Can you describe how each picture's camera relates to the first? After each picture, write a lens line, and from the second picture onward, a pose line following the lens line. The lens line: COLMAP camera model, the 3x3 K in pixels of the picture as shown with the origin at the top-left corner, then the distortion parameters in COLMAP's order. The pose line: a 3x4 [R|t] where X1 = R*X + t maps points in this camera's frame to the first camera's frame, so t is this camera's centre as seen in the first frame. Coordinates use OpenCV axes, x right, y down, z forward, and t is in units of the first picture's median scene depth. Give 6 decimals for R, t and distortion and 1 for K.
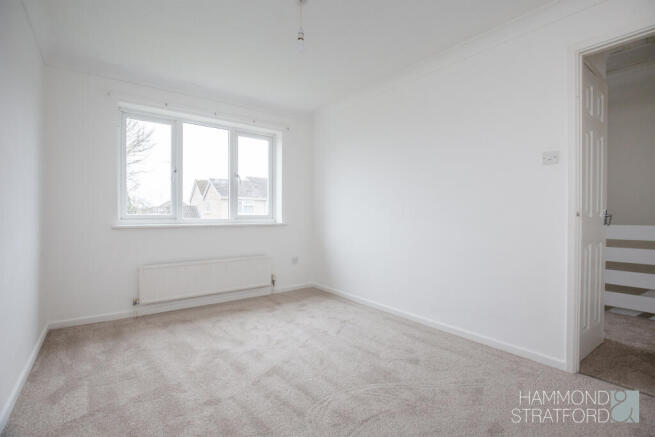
lens RADIAL K [[314.9, 0, 327.5], [0, 314.9, 218.5], [0, 0, 1]] dist [-0.001109, -0.000127]
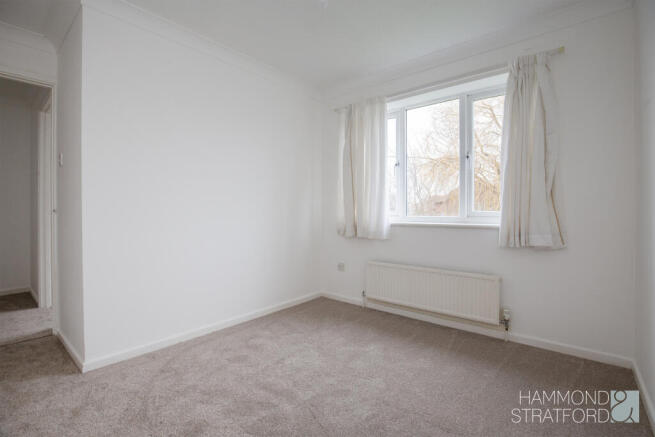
lens RADIAL K [[314.9, 0, 327.5], [0, 314.9, 218.5], [0, 0, 1]] dist [-0.001109, -0.000127]
pose [[0.224578, 0.010941, -0.974395, 0.356713], [-0.005055, 0.999937, 0.010063, -0.002807], [0.974443, 0.002666, 0.224619, 0.548609]]
